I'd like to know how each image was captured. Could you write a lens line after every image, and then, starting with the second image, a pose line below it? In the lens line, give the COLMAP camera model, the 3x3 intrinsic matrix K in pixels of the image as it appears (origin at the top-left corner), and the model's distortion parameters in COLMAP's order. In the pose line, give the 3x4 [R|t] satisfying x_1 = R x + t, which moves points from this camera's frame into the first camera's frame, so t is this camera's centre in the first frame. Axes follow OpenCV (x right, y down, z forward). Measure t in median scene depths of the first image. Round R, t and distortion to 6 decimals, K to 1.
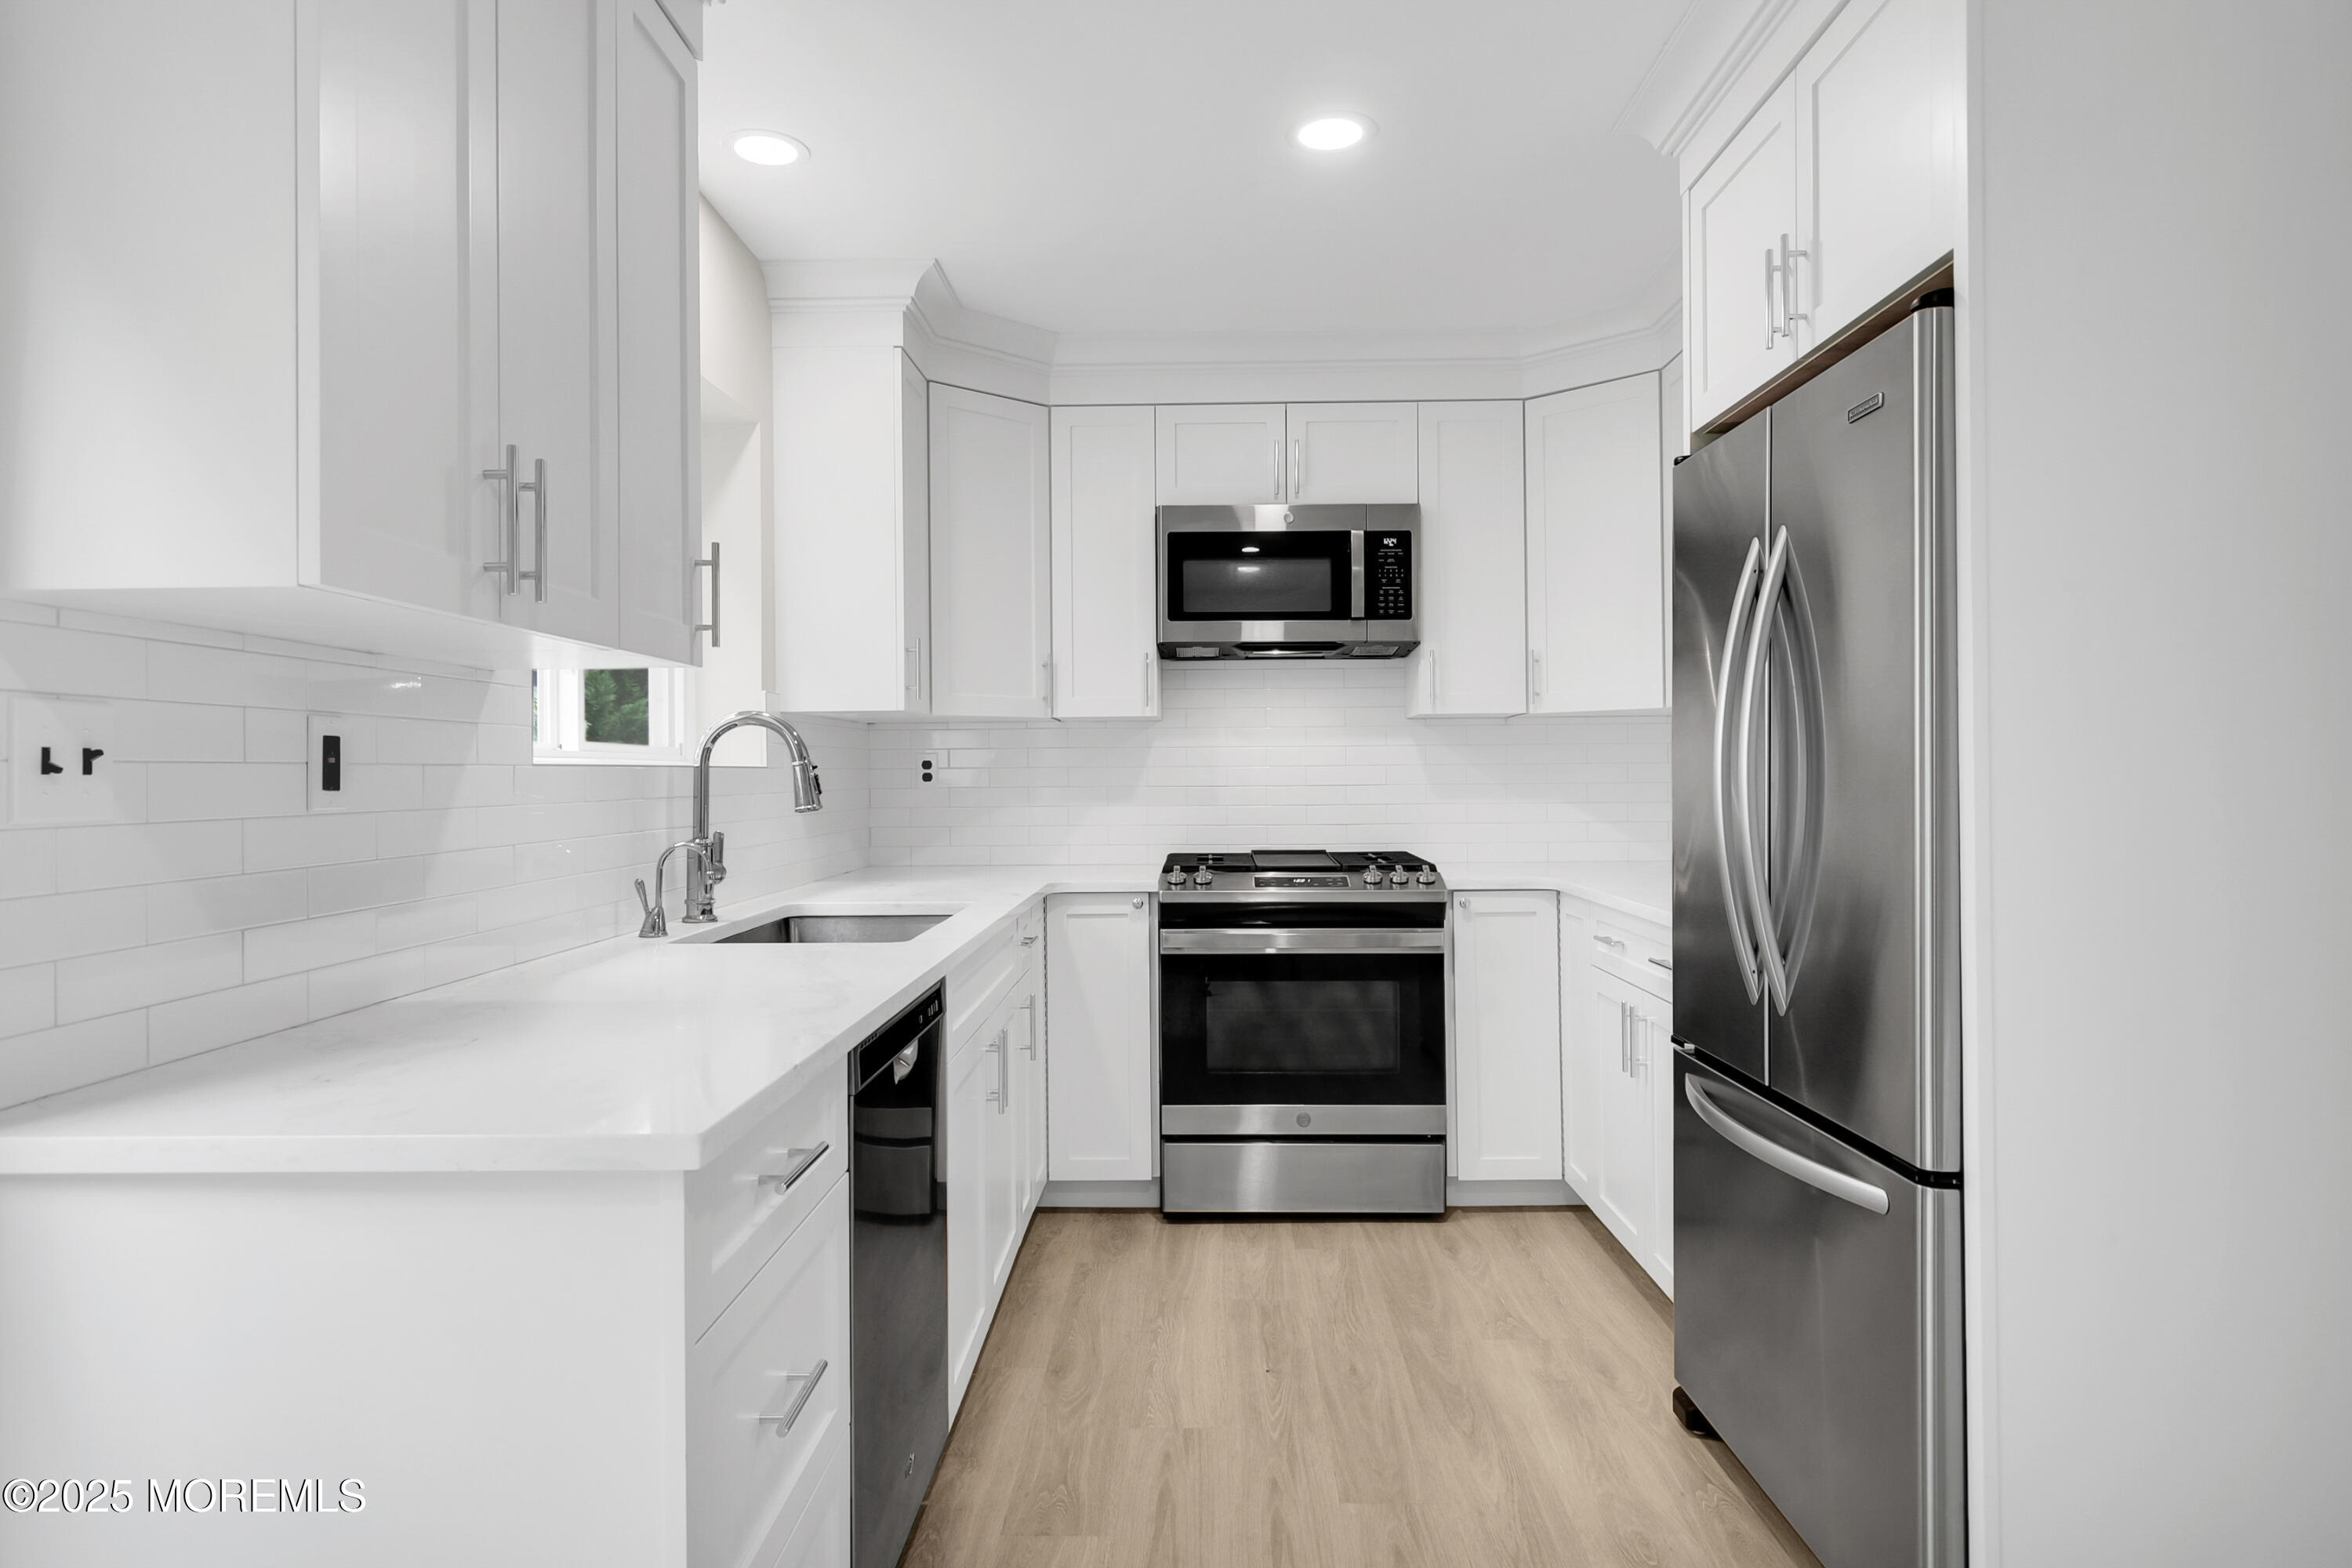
lens RADIAL K [[1392.9, 0, 1181.3], [0, 1392.9, 764.2], [0, 0, 1]] dist [0.002919, -0.000027]
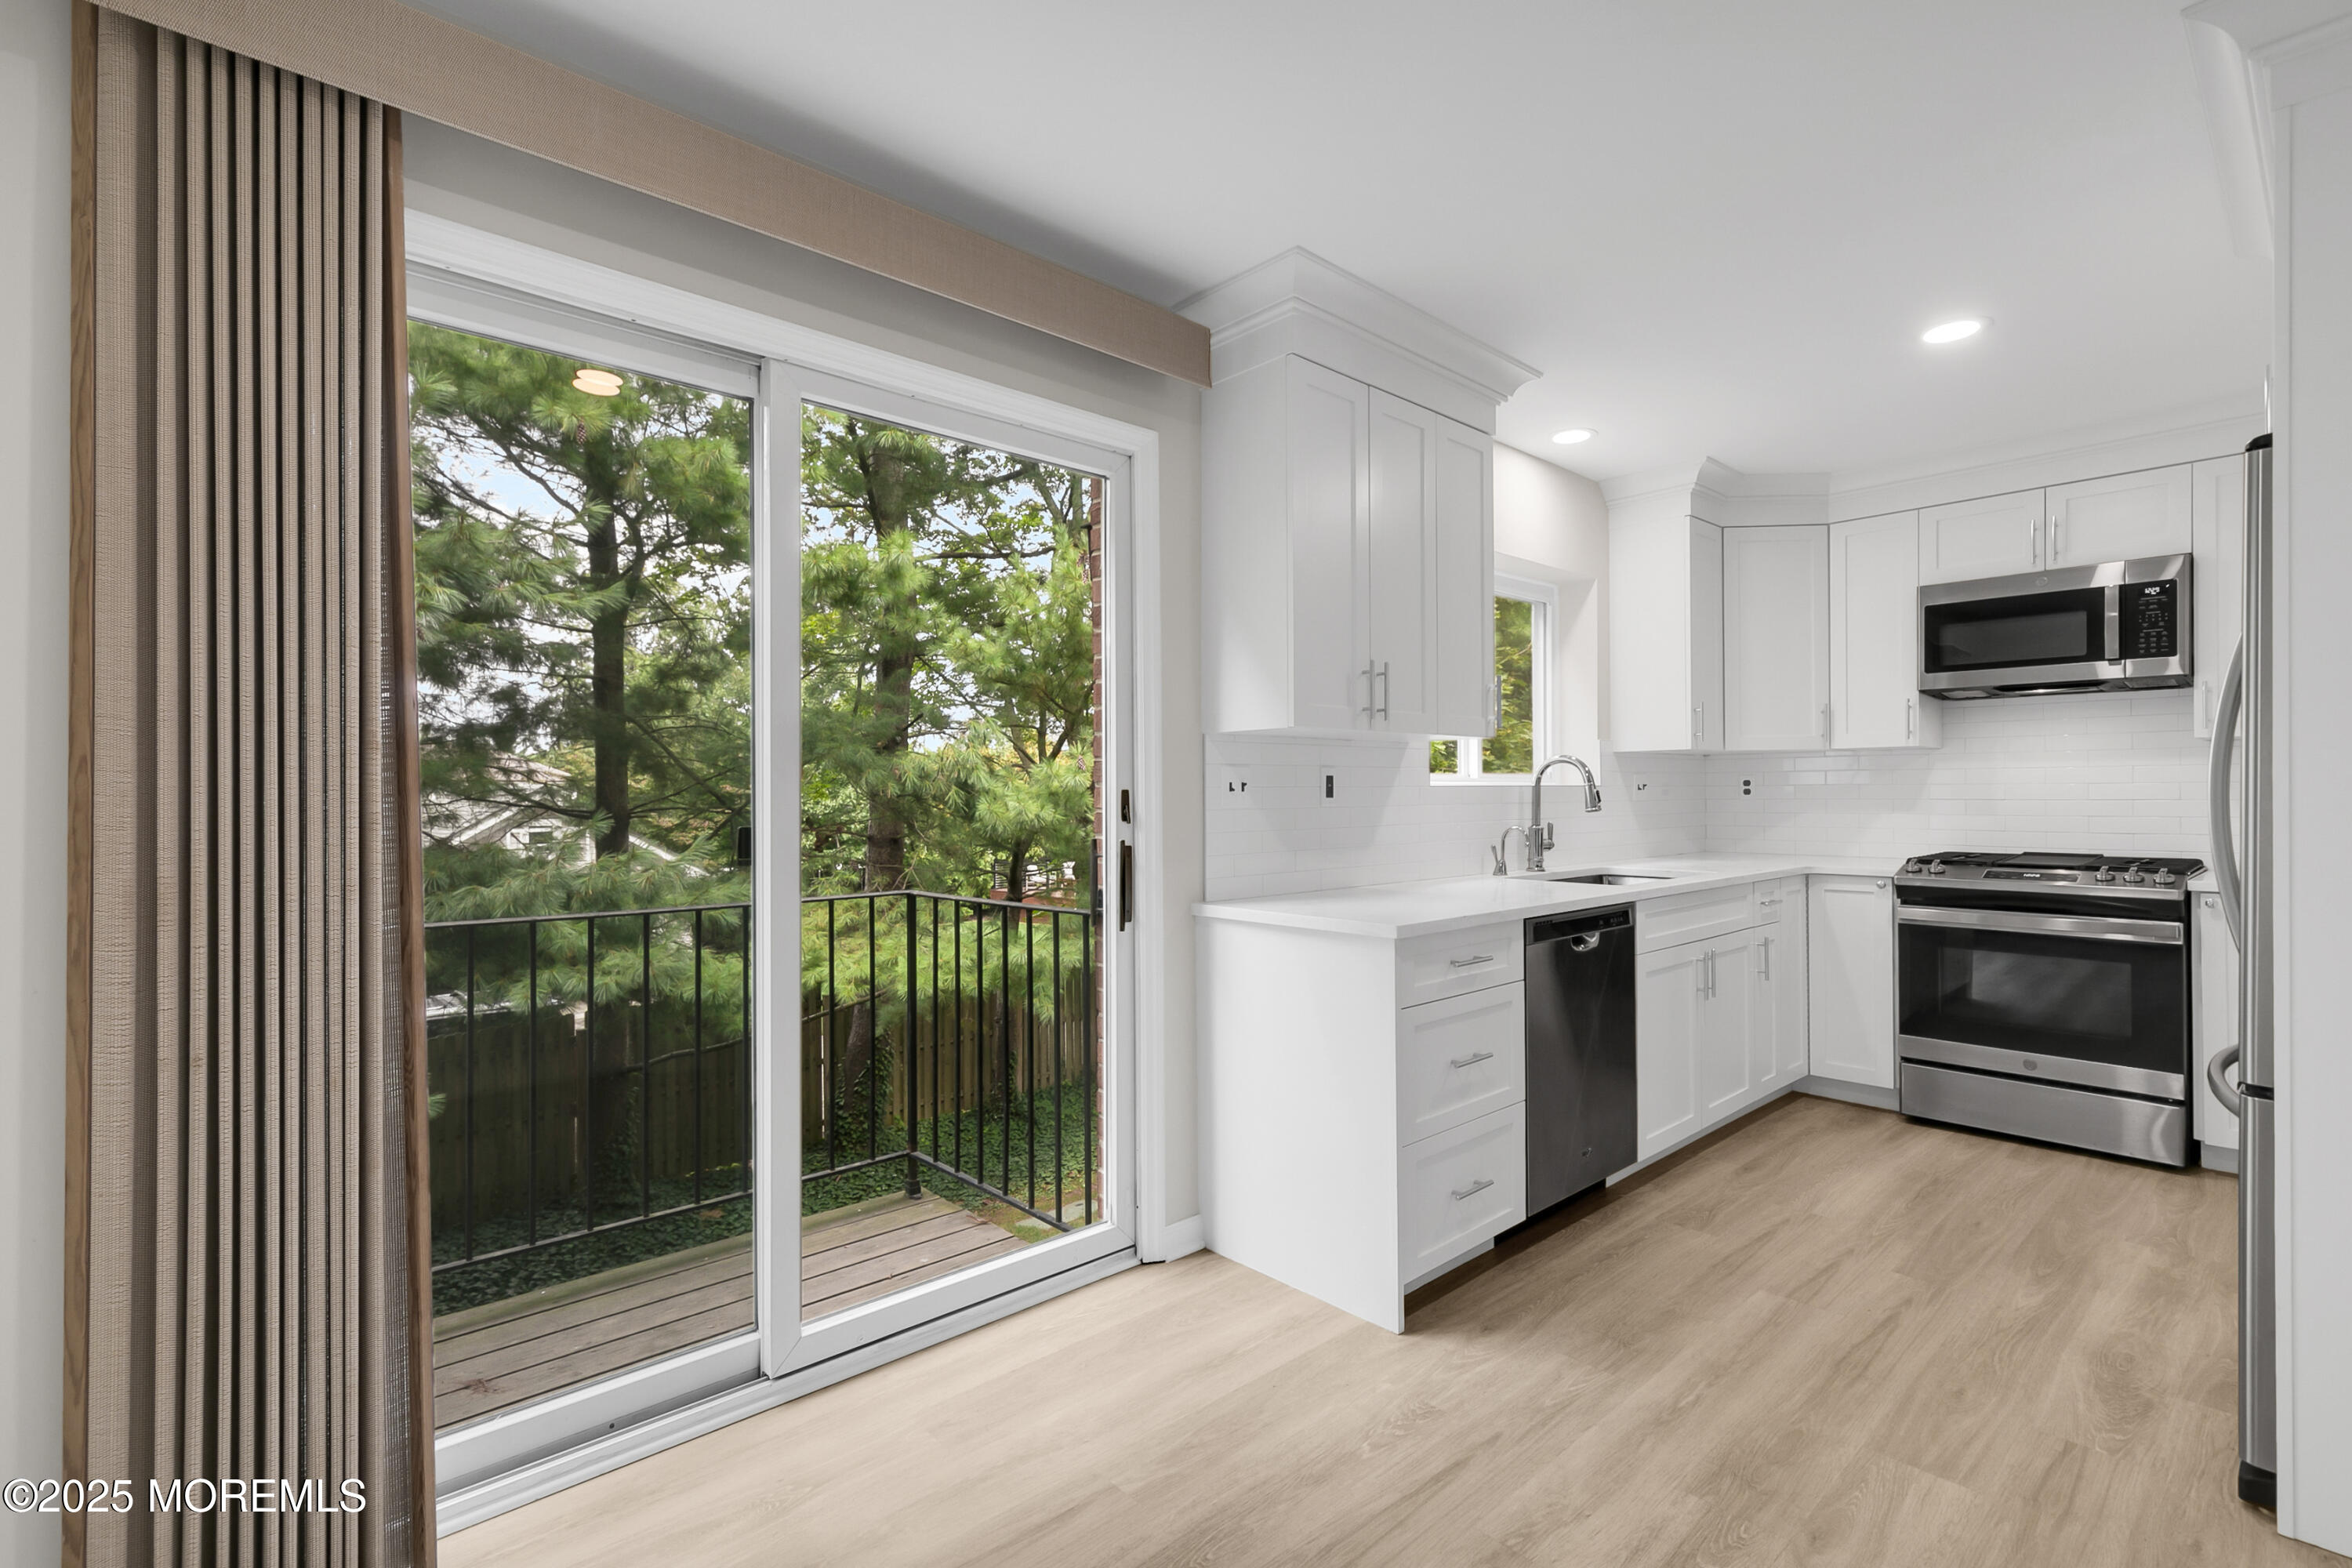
lens RADIAL K [[1072.3, 0, 1205.7], [0, 1072.3, 790.0], [0, 0, 1]] dist [0.003825, -0.000952]
pose [[0.697412, 0.001910, -0.716668, 0.284928], [0.005050, 0.999959, 0.007579, -0.004744], [0.716653, -0.008905, 0.697373, -0.228425]]
